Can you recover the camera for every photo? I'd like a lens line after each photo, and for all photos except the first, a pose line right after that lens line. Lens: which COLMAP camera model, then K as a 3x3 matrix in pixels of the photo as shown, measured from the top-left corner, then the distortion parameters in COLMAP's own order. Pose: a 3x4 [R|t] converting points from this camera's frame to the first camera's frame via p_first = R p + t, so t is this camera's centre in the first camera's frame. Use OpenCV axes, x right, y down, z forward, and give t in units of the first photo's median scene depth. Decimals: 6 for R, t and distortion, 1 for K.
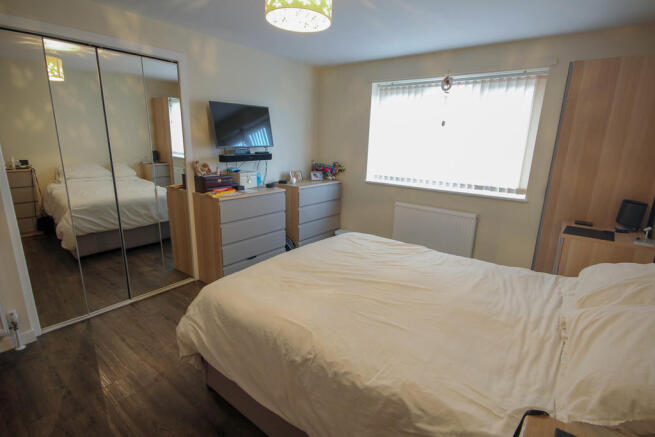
lens RADIAL K [[321.0, 0, 330.3], [0, 321.0, 217.3], [0, 0, 1]] dist [0.019347, -0.000560]
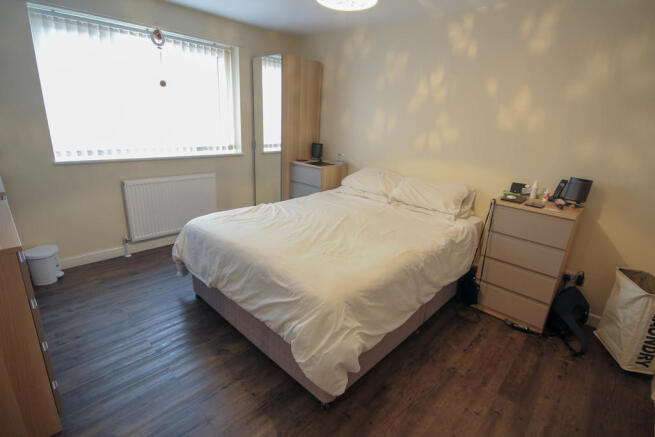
lens RADIAL K [[321.0, 0, 330.3], [0, 321.0, 217.3], [0, 0, 1]] dist [0.019347, -0.000560]
pose [[0.101524, -0.330199, 0.938436, -0.720316], [0.187922, 0.932693, 0.307848, -0.158897], [-0.976923, 0.145098, 0.156743, 0.544283]]
